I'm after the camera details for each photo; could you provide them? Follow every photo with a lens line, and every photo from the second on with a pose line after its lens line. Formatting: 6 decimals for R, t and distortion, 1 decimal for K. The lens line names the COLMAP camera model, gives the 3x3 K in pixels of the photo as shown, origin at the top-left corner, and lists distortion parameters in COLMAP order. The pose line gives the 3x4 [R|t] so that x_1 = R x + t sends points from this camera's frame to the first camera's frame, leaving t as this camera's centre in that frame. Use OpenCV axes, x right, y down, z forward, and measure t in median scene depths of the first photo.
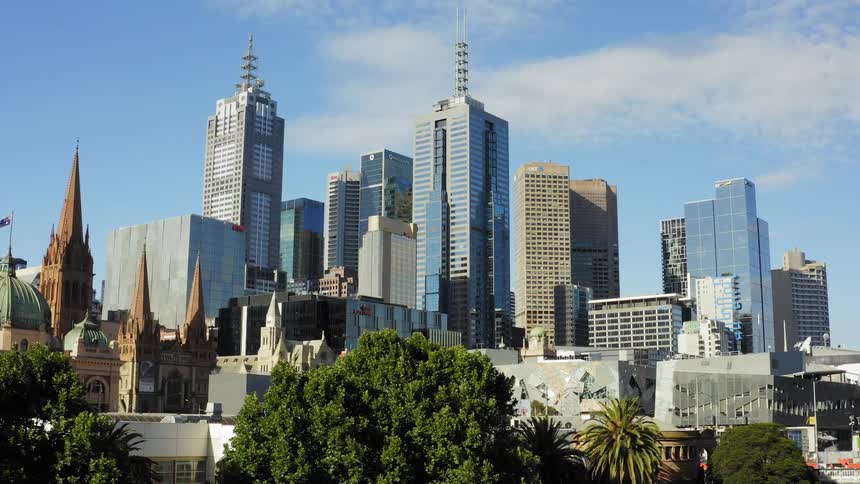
lens RADIAL K [[876.7, 0, 430.0], [0, 876.7, 242.0], [0, 0, 1]] dist [-0.158149, 0.010064]
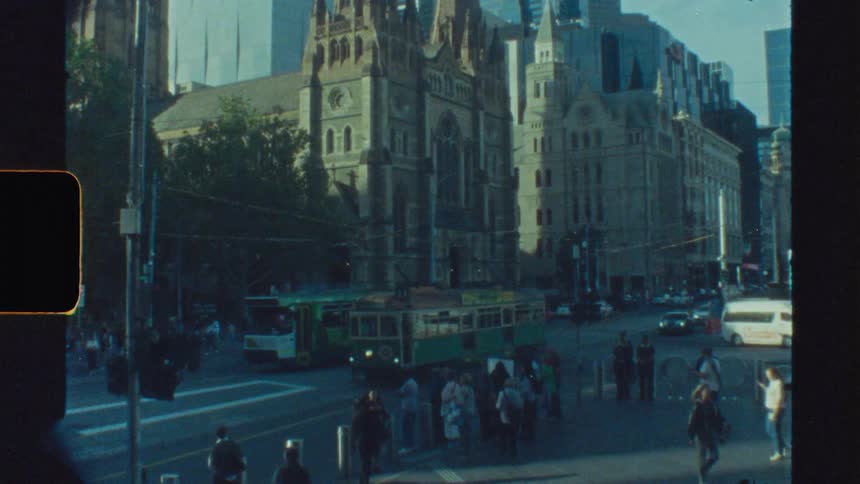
lens RADIAL K [[876.7, 0, 430.0], [0, 876.7, 242.0], [0, 0, 1]] dist [-0.158149, 0.010064]
pose [[0.998824, -0.005296, 0.048198, -0.101350], [-0.002238, 0.987924, 0.154923, 0.045233], [-0.048436, -0.154849, 0.986750, 0.186136]]
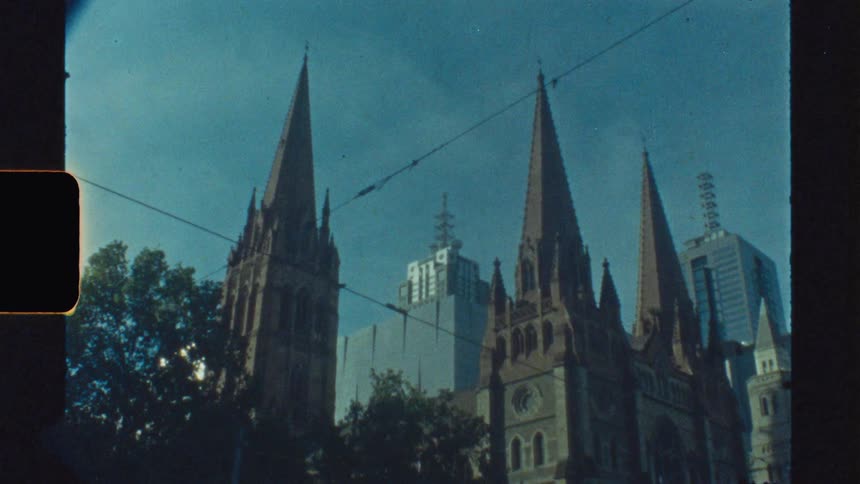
lens RADIAL K [[876.7, 0, 430.0], [0, 876.7, 242.0], [0, 0, 1]] dist [-0.158149, 0.010064]
pose [[0.985879, -0.066386, -0.153741, -0.102475], [0.021886, 0.961272, -0.274732, 0.053264], [0.166026, 0.267487, 0.949150, 0.210322]]
